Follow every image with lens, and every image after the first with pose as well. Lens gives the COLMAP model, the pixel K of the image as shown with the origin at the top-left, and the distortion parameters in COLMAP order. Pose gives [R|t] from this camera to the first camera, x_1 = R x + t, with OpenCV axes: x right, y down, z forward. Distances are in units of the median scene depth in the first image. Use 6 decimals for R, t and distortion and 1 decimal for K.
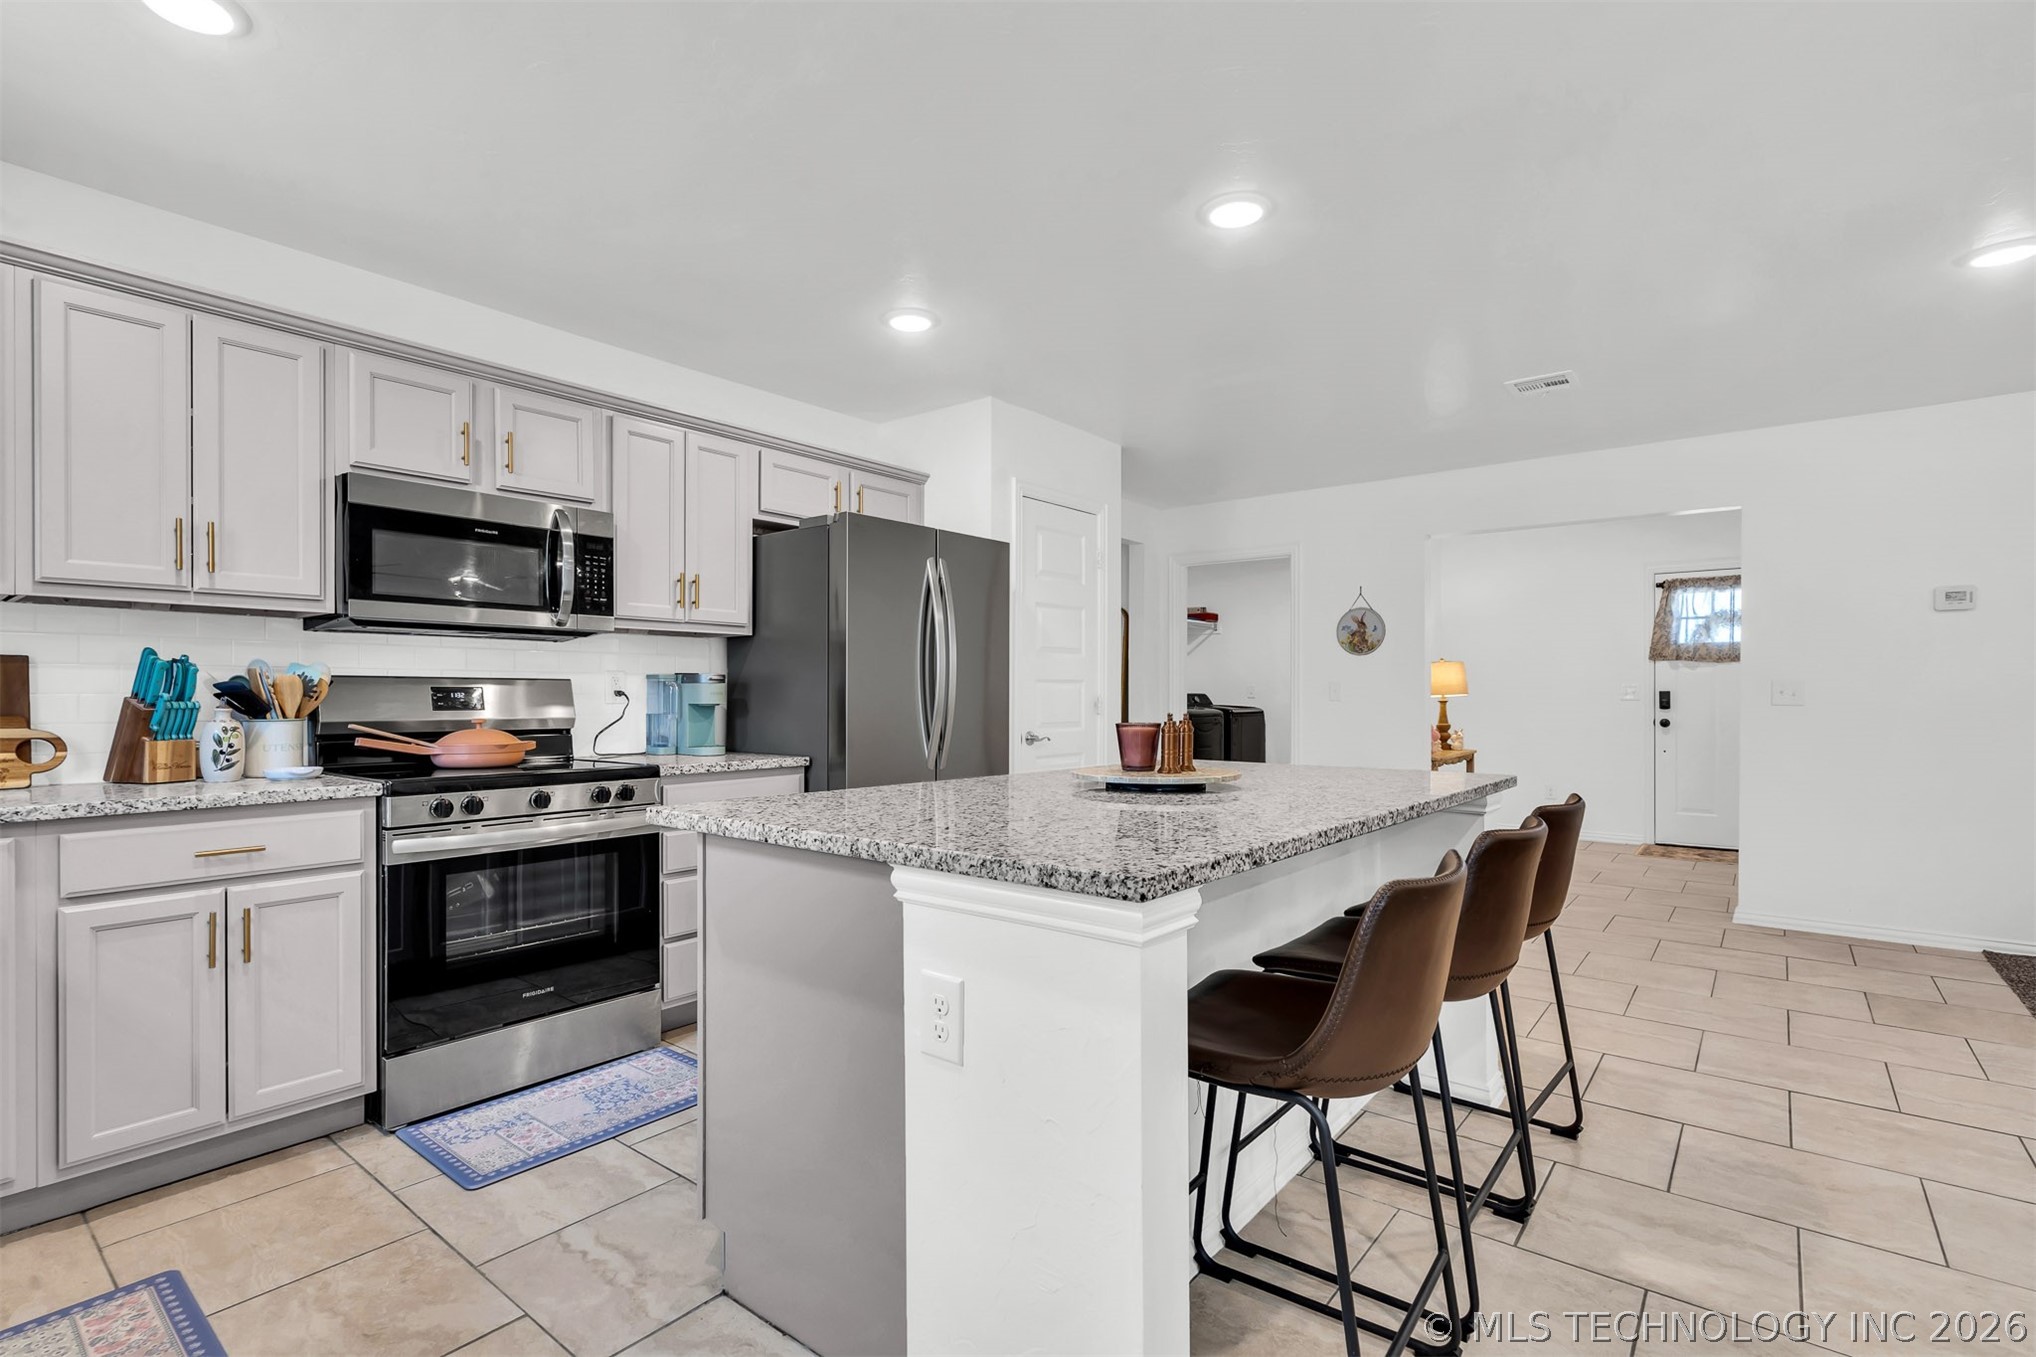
lens RADIAL K [[948.6, 0, 1013.9], [0, 948.6, 696.1], [0, 0, 1]] dist [0.001739, 0.001114]
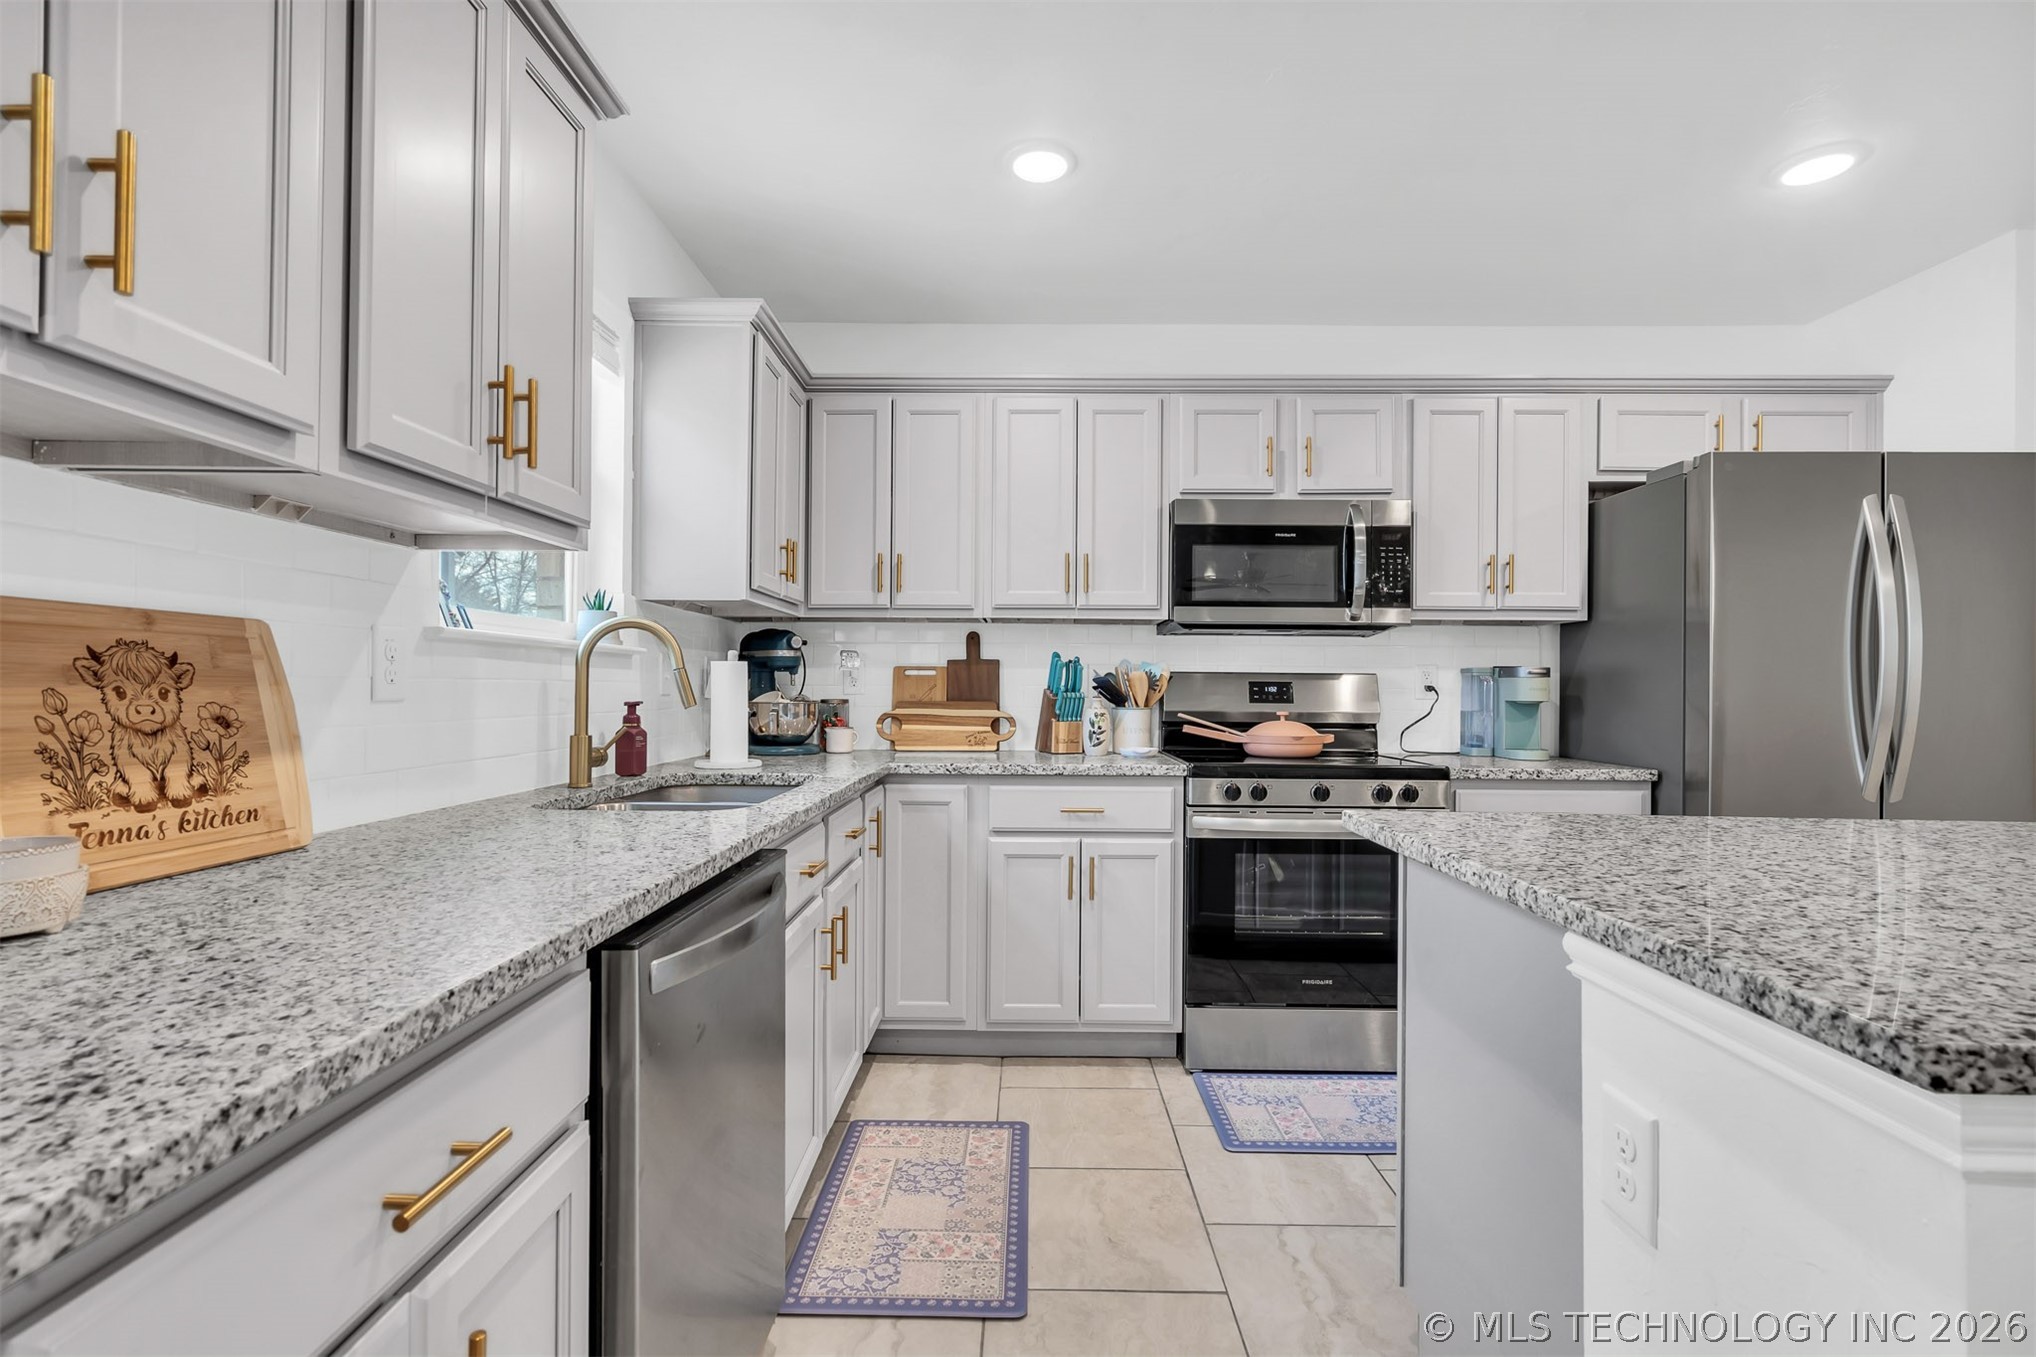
lens RADIAL K [[946.2, 0, 1013.9], [0, 946.2, 681.1], [0, 0, 1]] dist [-0.001378, 0.000763]
pose [[0.618226, -0.000580, -0.786000, 0.093804], [-0.008684, 0.999934, -0.007568, 0.000509], [0.785952, 0.011504, 0.618180, 0.115185]]
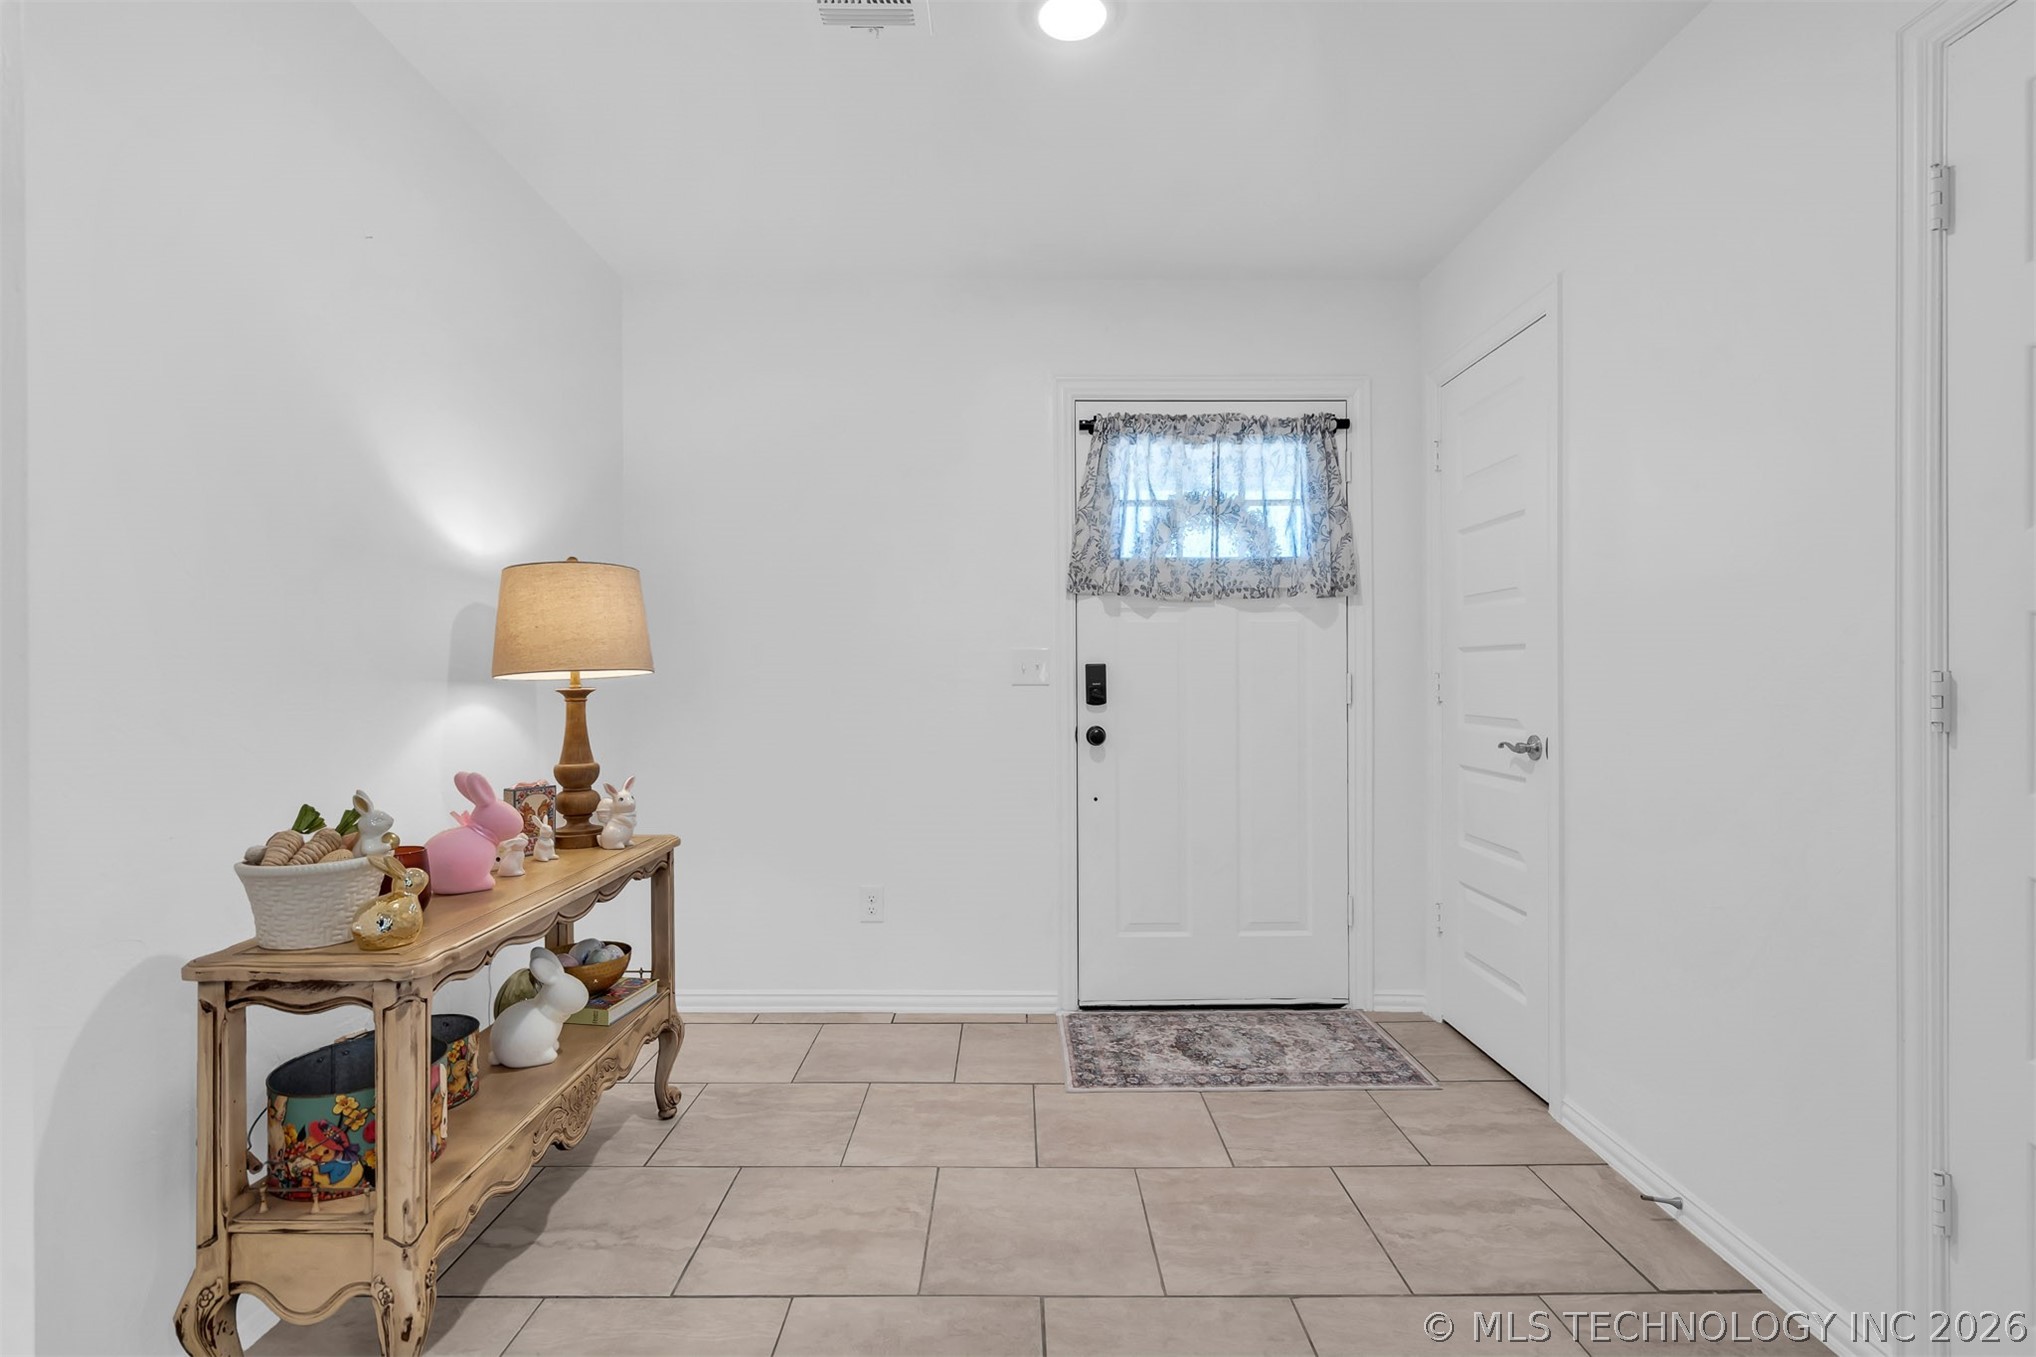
lens RADIAL K [[946.2, 0, 1013.9], [0, 946.2, 681.1], [0, 0, 1]] dist [-0.001378, 0.000763]
pose [[0.778439, -0.003784, 0.627709, 0.977140], [0.002152, 0.999992, 0.003360, 0.002507], [-0.627717, -0.001265, 0.778441, 1.760582]]
